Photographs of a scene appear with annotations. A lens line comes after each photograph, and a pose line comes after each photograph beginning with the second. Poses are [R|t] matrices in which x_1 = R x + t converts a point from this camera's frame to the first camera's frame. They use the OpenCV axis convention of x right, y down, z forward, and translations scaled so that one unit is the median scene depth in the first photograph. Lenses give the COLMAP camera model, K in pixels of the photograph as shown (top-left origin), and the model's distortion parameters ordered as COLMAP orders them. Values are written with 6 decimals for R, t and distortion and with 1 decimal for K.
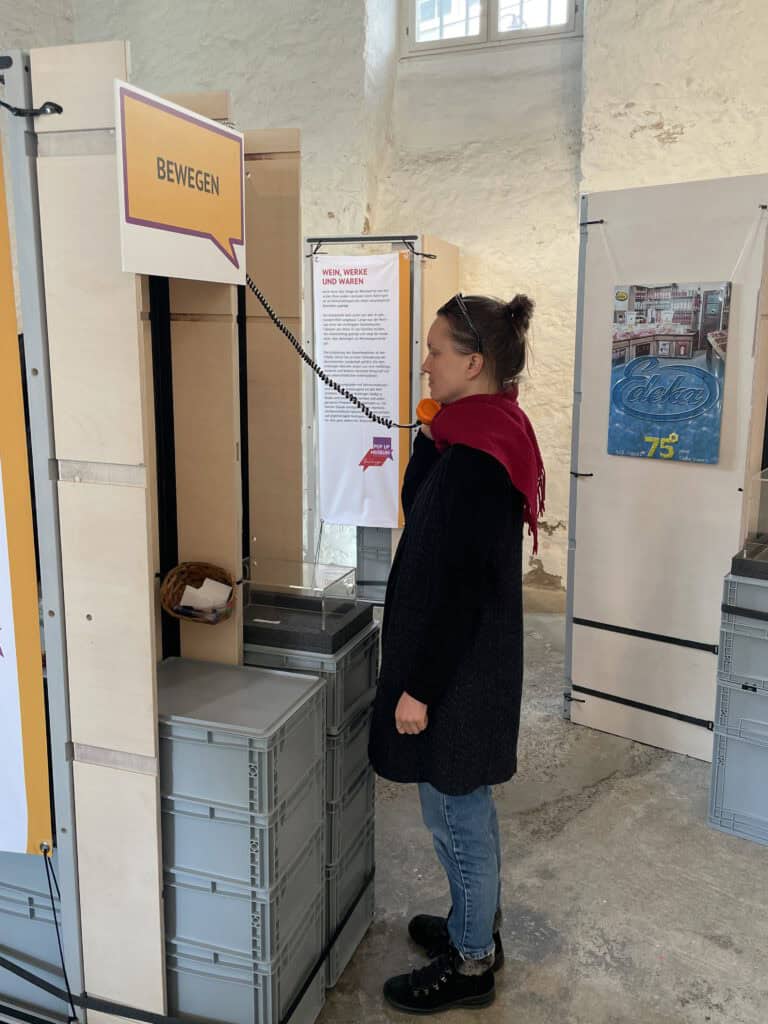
lens RADIAL K [[862.4, 0, 384.0], [0, 862.4, 512.0], [0, 0, 1]] dist [0.002954, -0.000429]
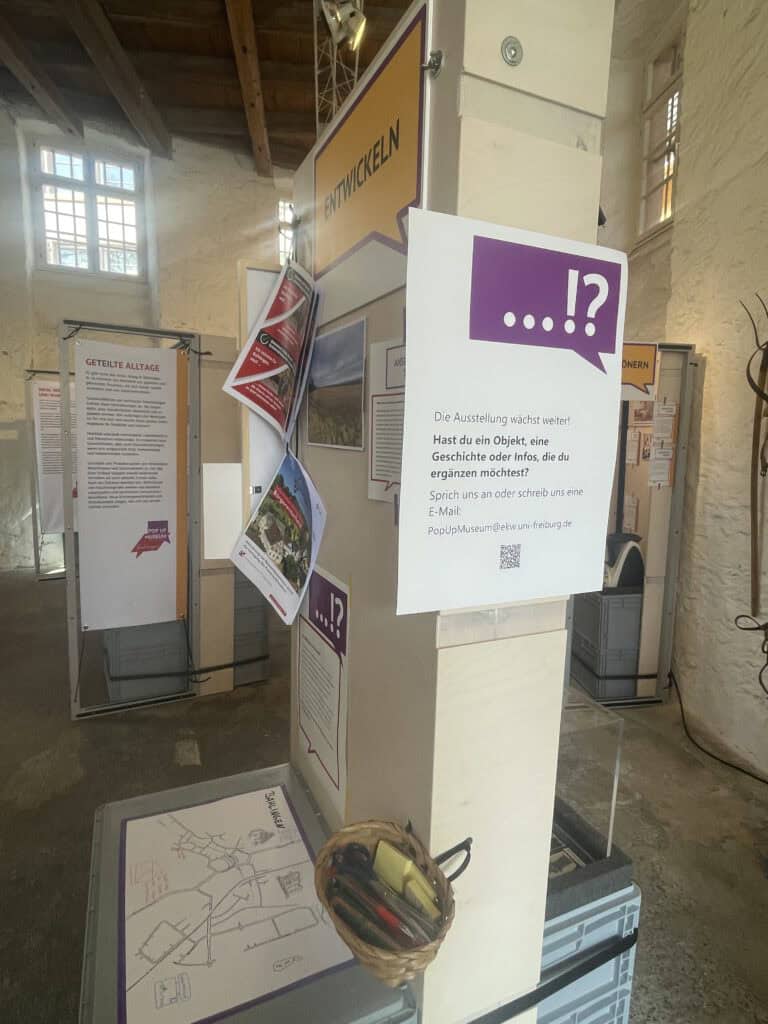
lens RADIAL K [[559.8, 0, 384.0], [0, 559.8, 512.0], [0, 0, 1]] dist [0.002069, 0.001185]
pose [[0.636368, -0.096760, 0.765293, -0.524534], [0.141071, 0.989968, 0.007861, 0.061596], [-0.758376, 0.102958, 0.643634, -0.249948]]
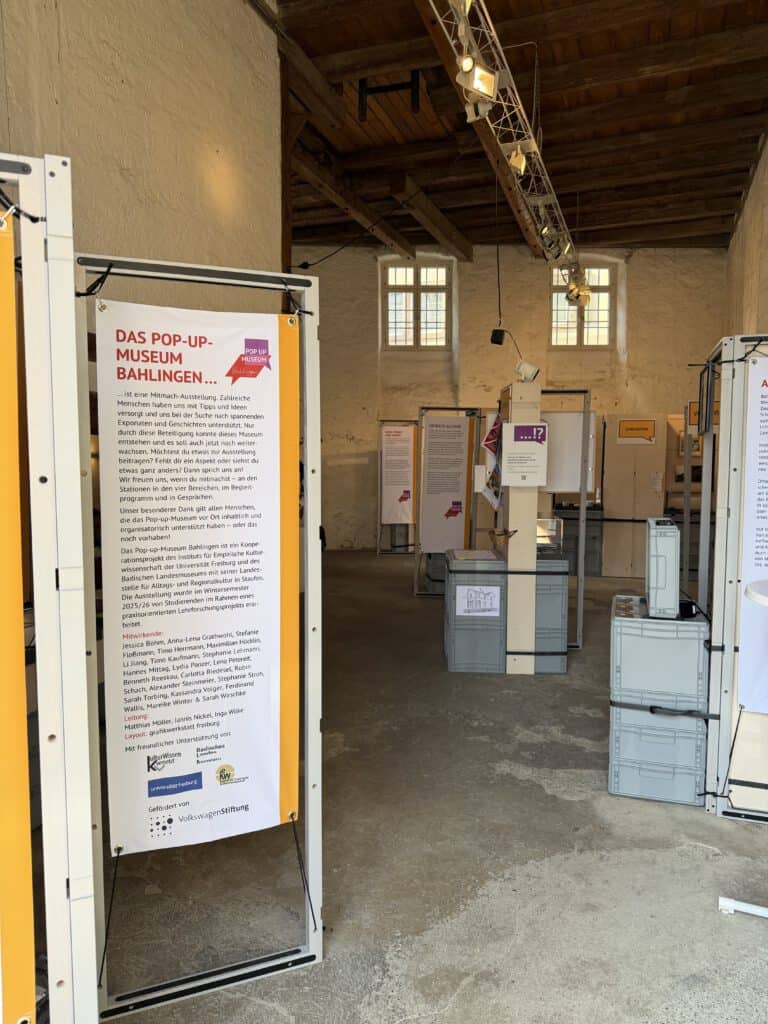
lens RADIAL K [[714.9, 0, 384.0], [0, 714.9, 512.0], [0, 0, 1]] dist [0.002708, 0.000354]
pose [[0.914355, -0.030383, 0.403771, -1.005646], [0.081213, 0.990678, -0.109365, 0.226447], [-0.396684, 0.132790, 0.908300, -1.043518]]
